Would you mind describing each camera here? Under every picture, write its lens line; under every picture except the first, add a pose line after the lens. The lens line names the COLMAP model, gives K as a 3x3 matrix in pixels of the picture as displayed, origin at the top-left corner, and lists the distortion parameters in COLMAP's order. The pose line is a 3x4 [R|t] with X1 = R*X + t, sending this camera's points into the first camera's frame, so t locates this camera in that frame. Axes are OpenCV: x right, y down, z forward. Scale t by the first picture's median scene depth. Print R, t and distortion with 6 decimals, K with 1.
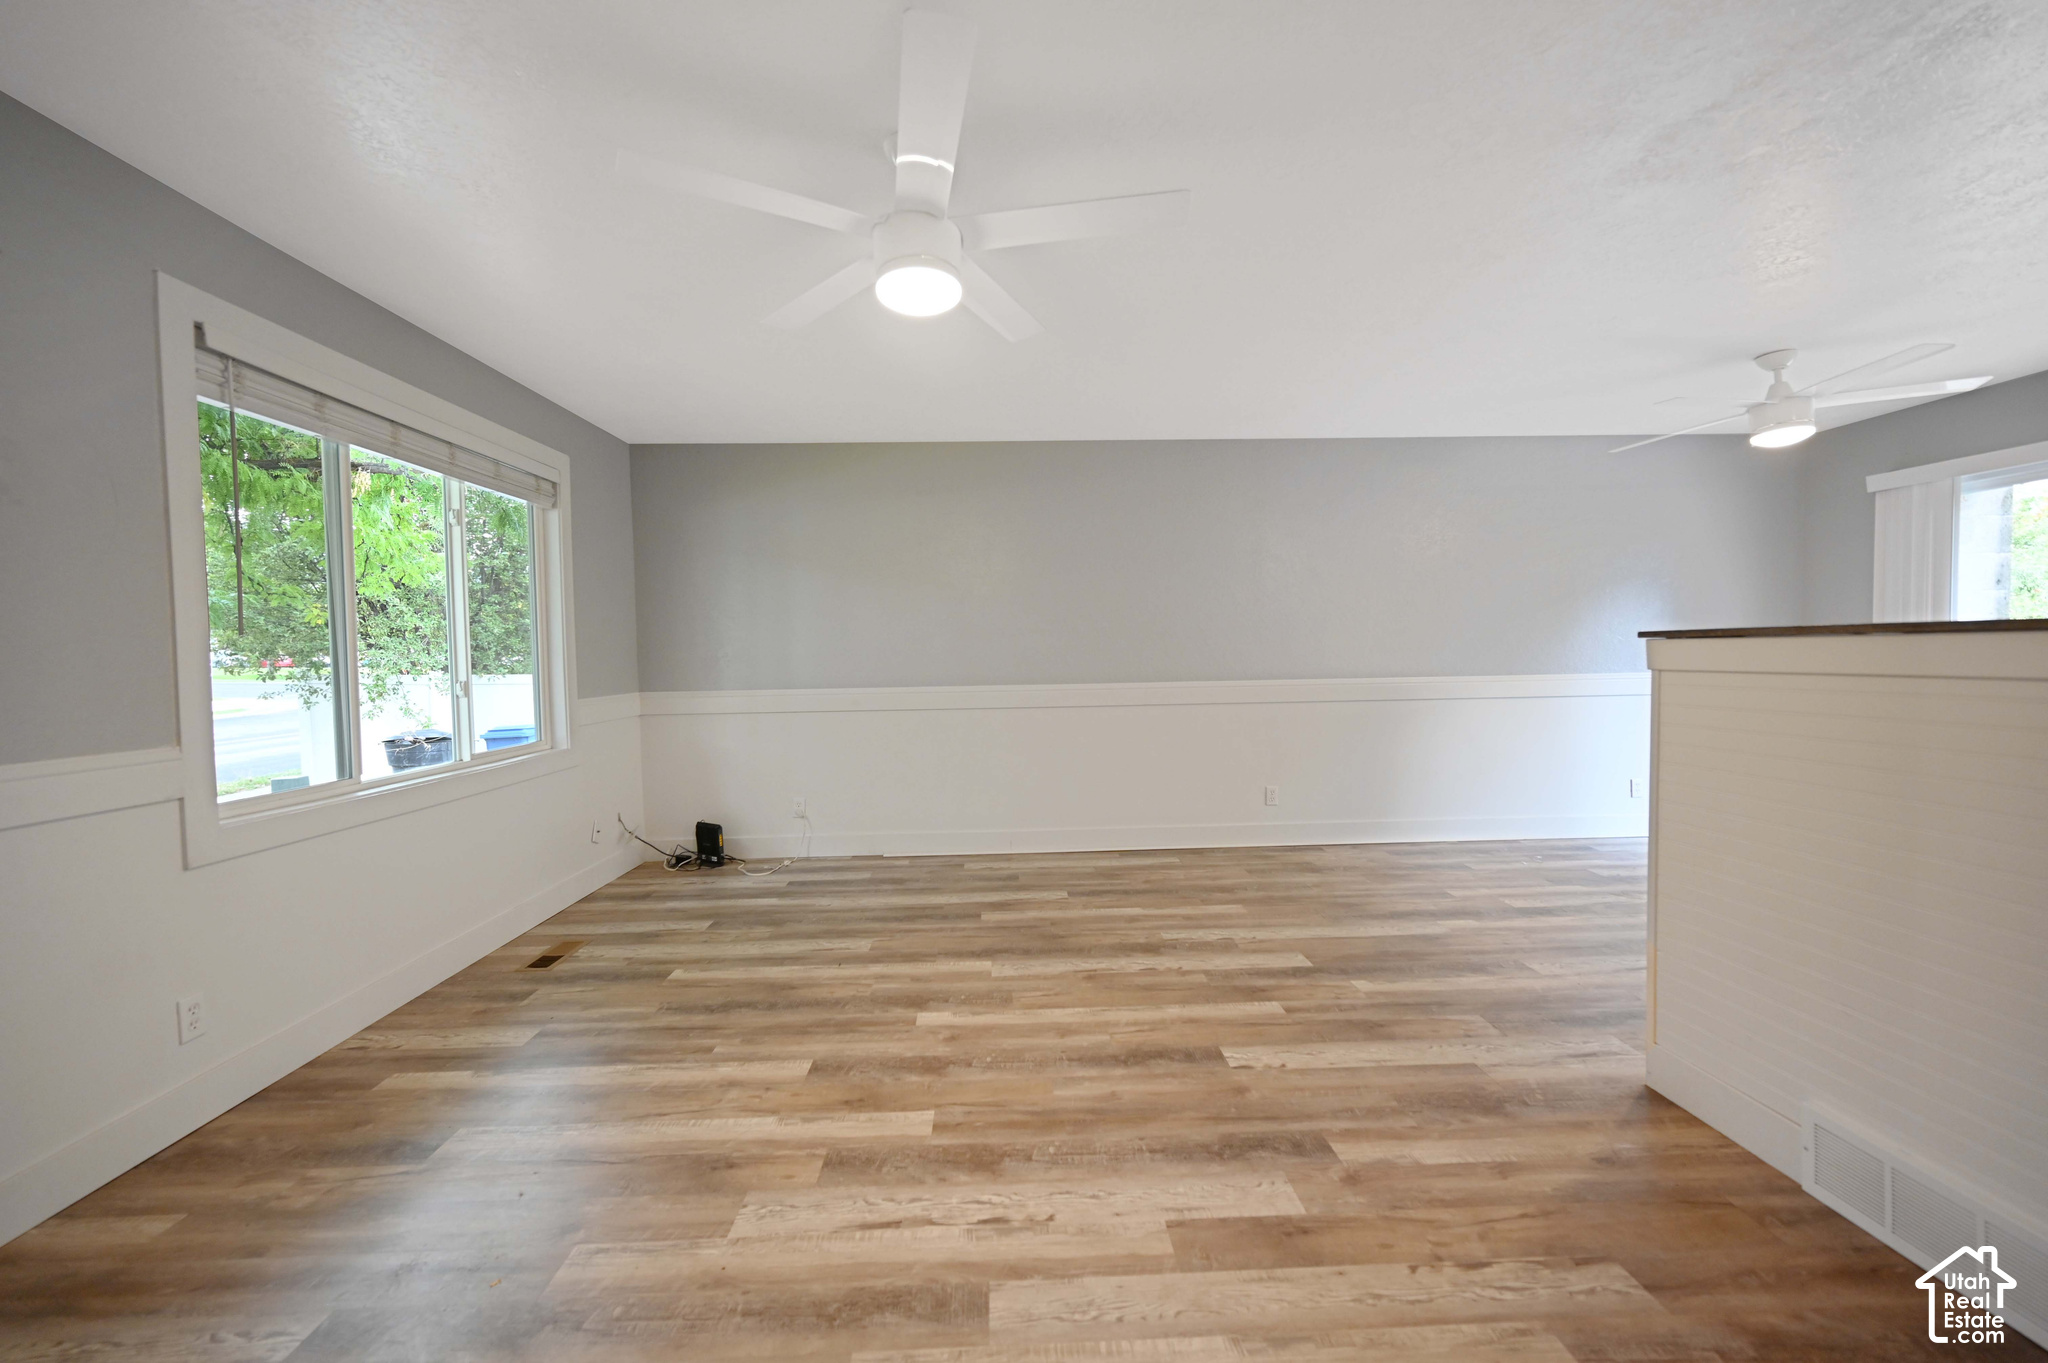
lens RADIAL K [[822.9, 0, 1024.0], [0, 822.9, 681.5], [0, 0, 1]] dist [-0.001135, 0.000028]
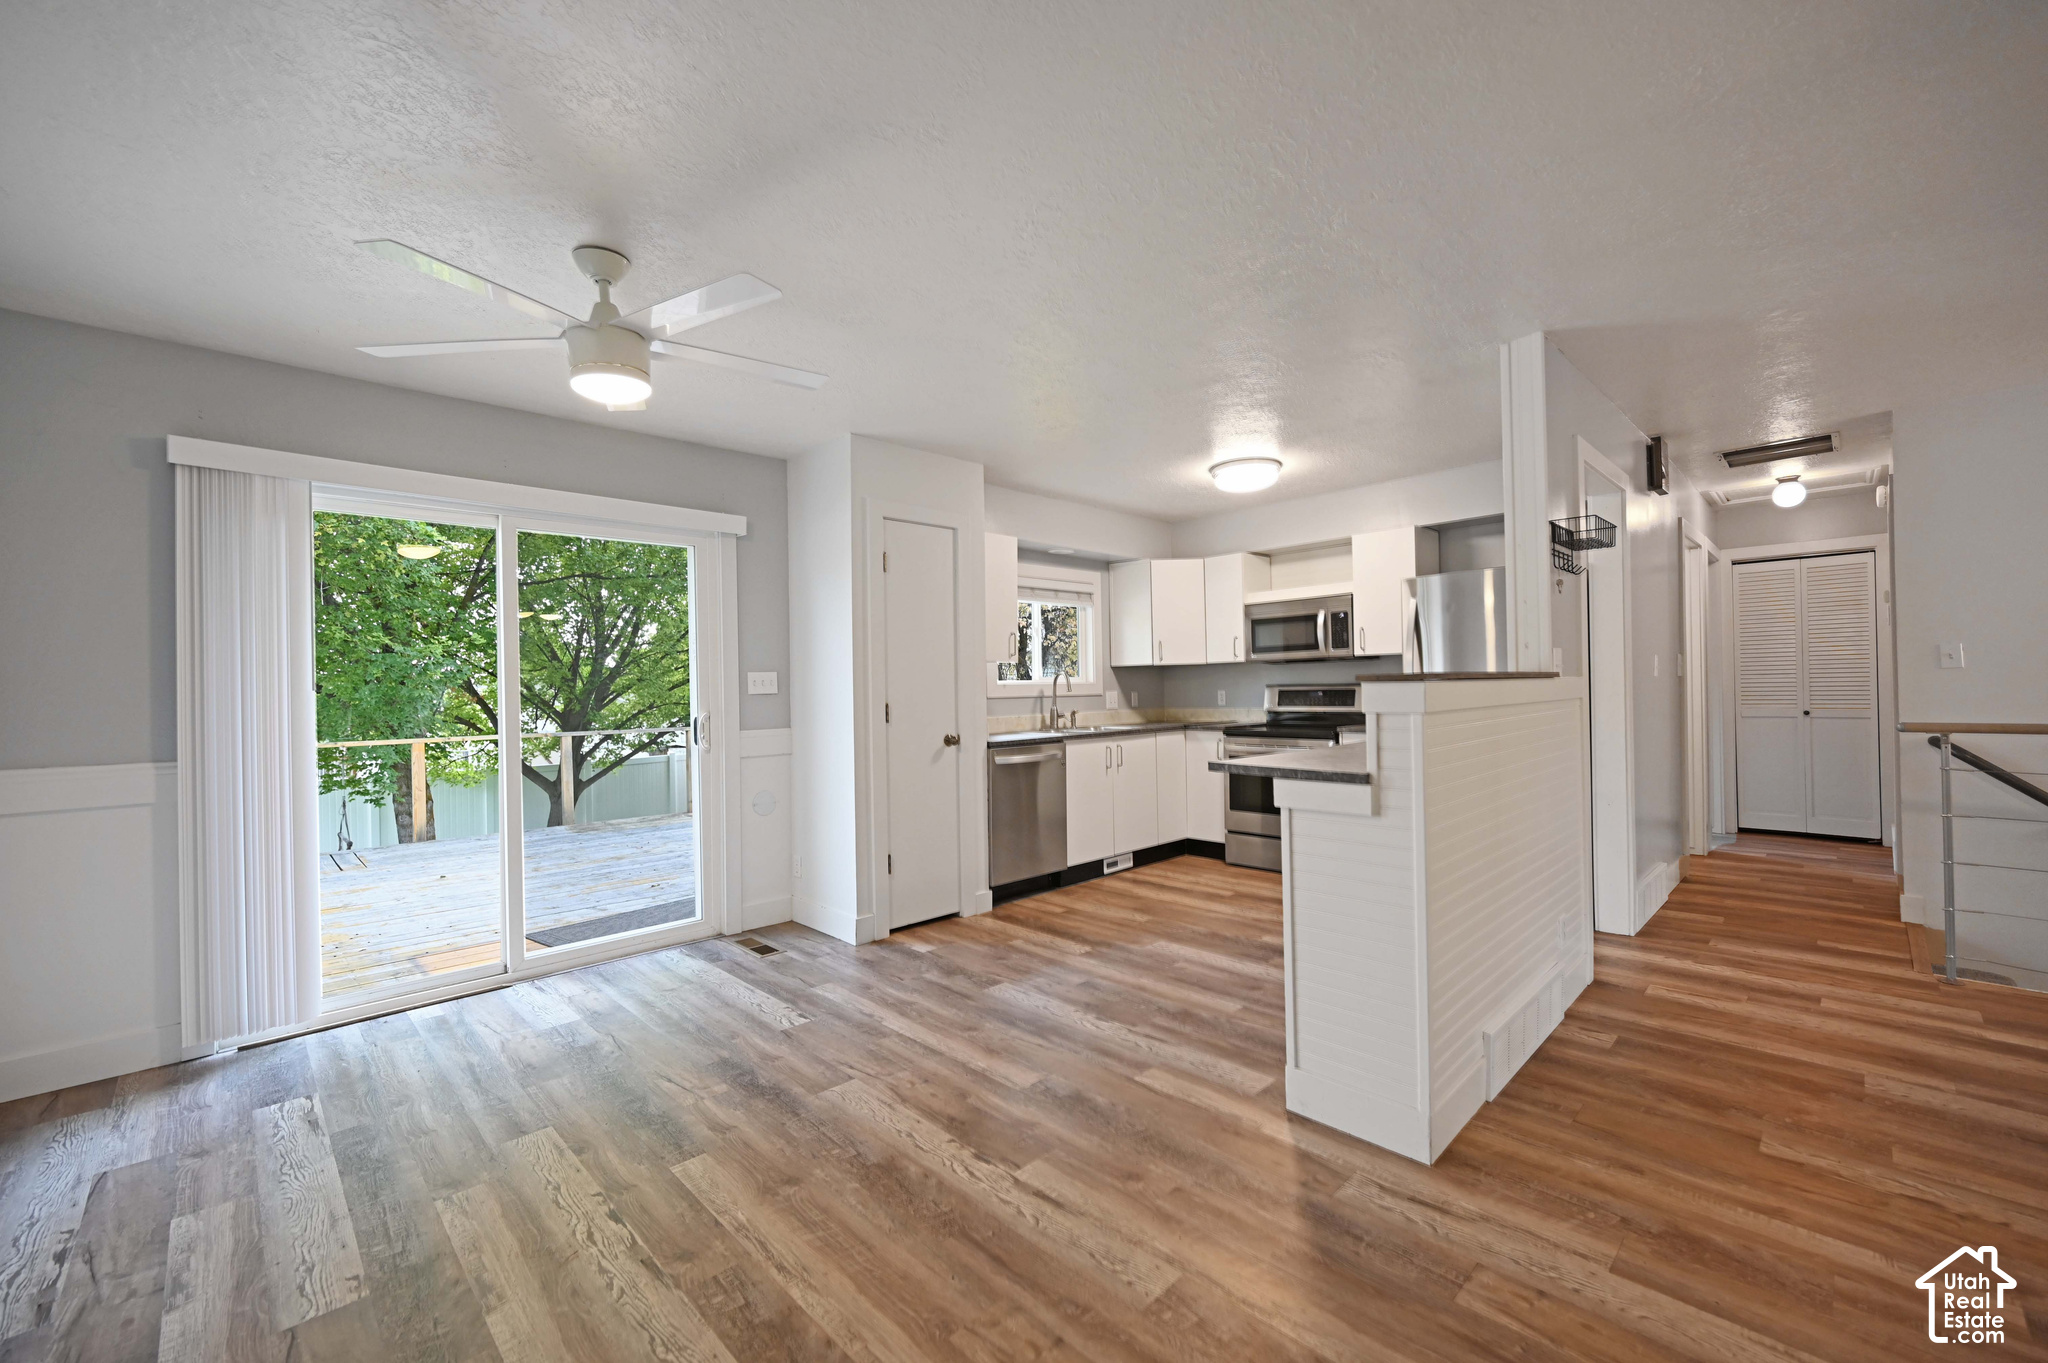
lens RADIAL K [[825.1, 0, 1024.0], [0, 825.1, 681.5], [0, 0, 1]] dist [-0.001070, 0.000027]
pose [[-0.668799, 0.037161, 0.742514, 0.250200], [0.056034, 0.998429, 0.000503, -0.052830], [-0.741328, 0.041943, -0.669831, 1.350744]]
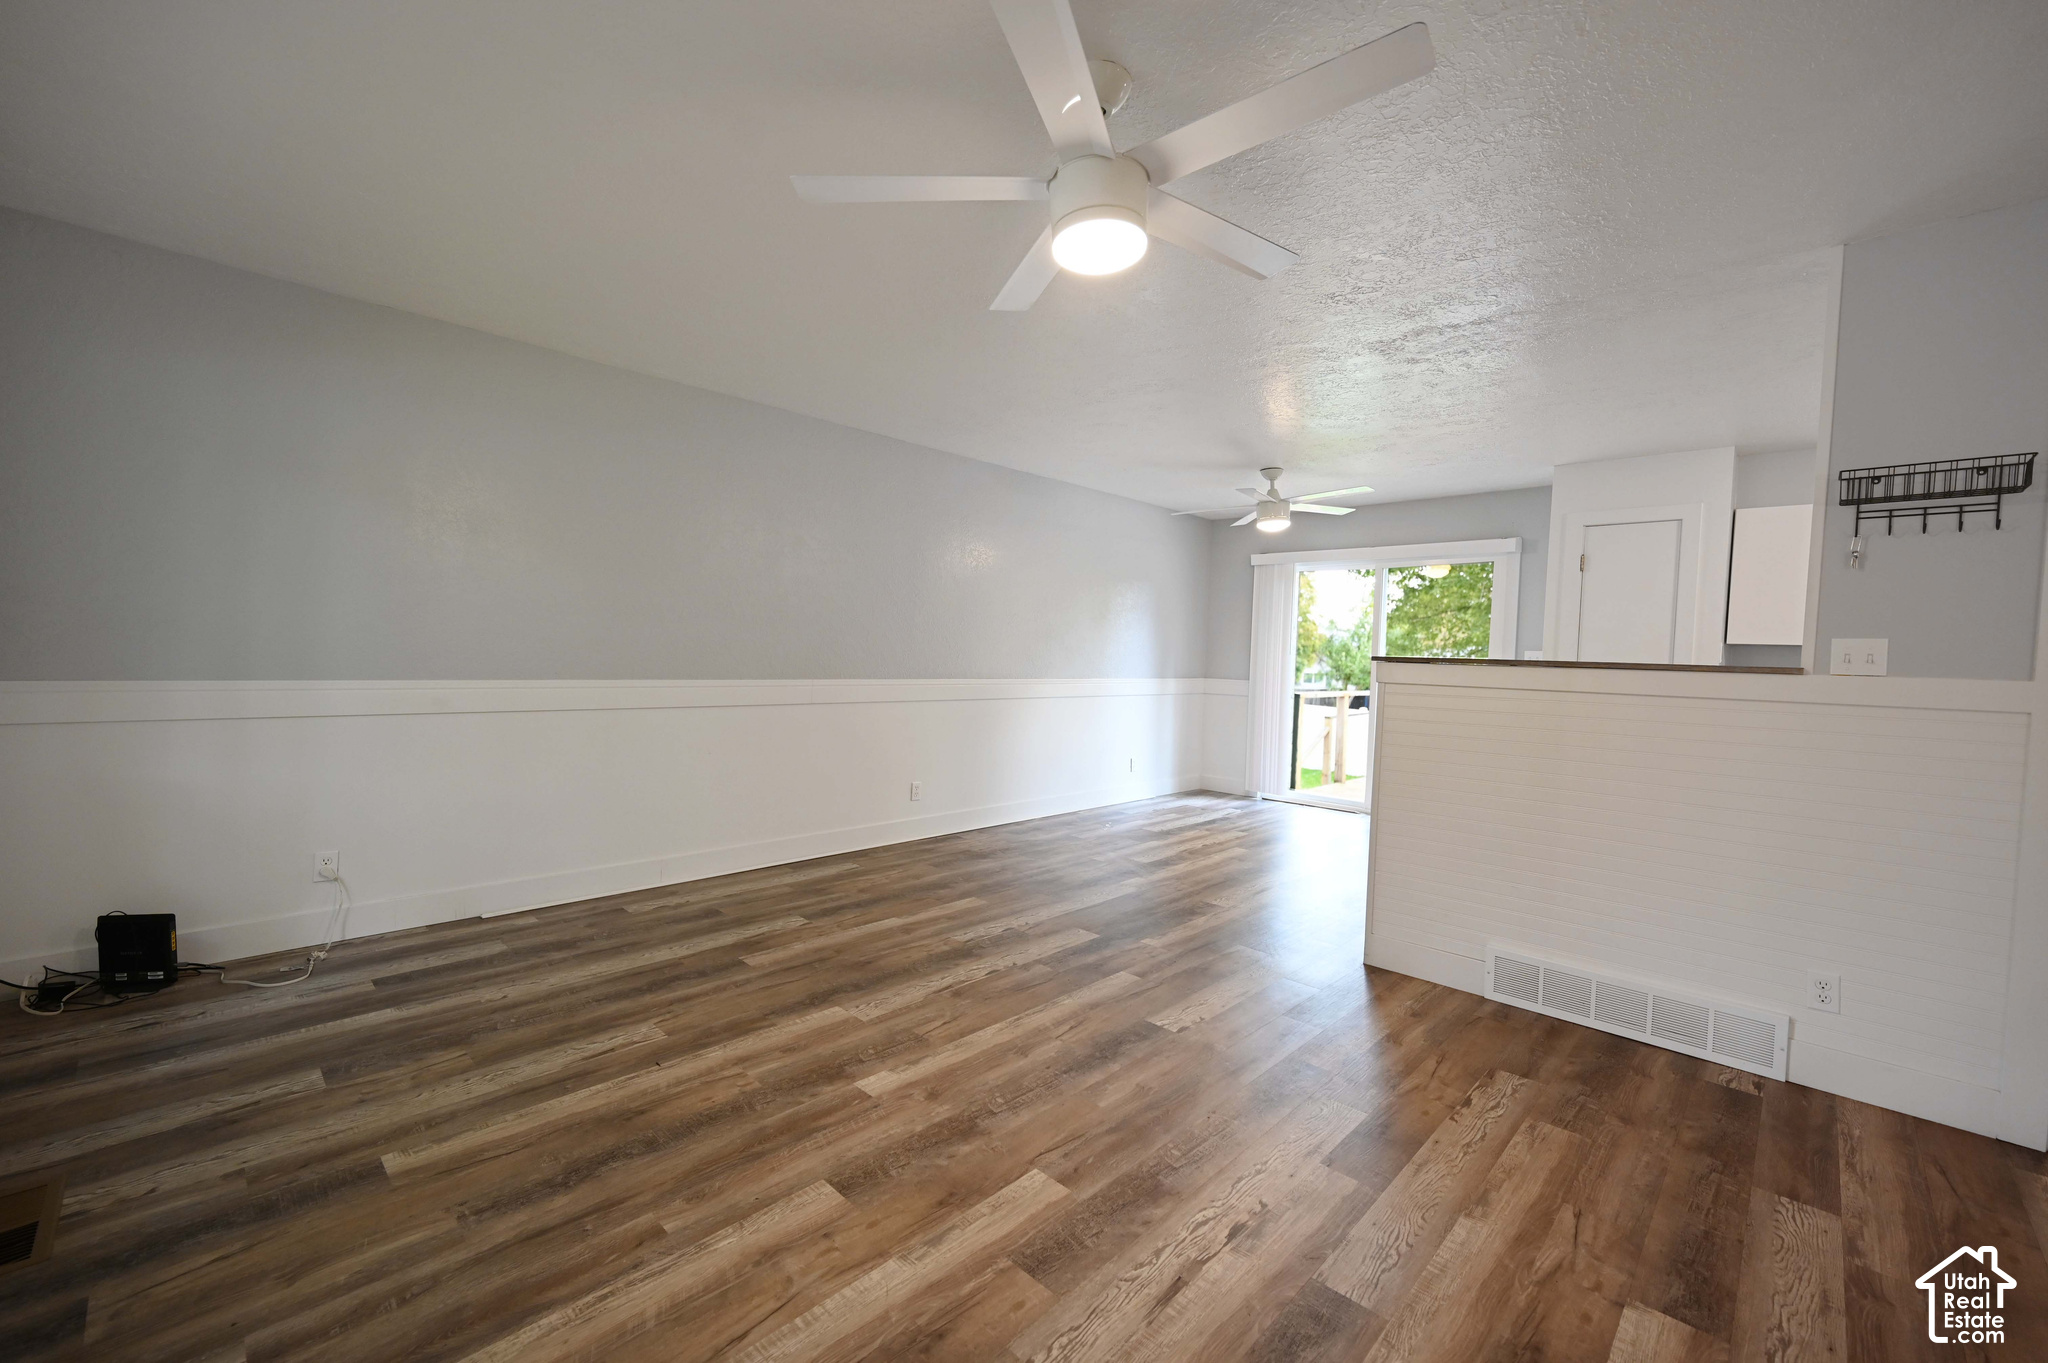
lens RADIAL K [[822.8, 0, 1024.0], [0, 822.8, 681.5], [0, 0, 1]] dist [0.001074, 0.000037]
pose [[0.721429, 0.016464, 0.692293, -0.498407], [-0.021185, 0.999774, -0.001700, 0.000131], [-0.692165, -0.013440, 0.721614, 0.254269]]
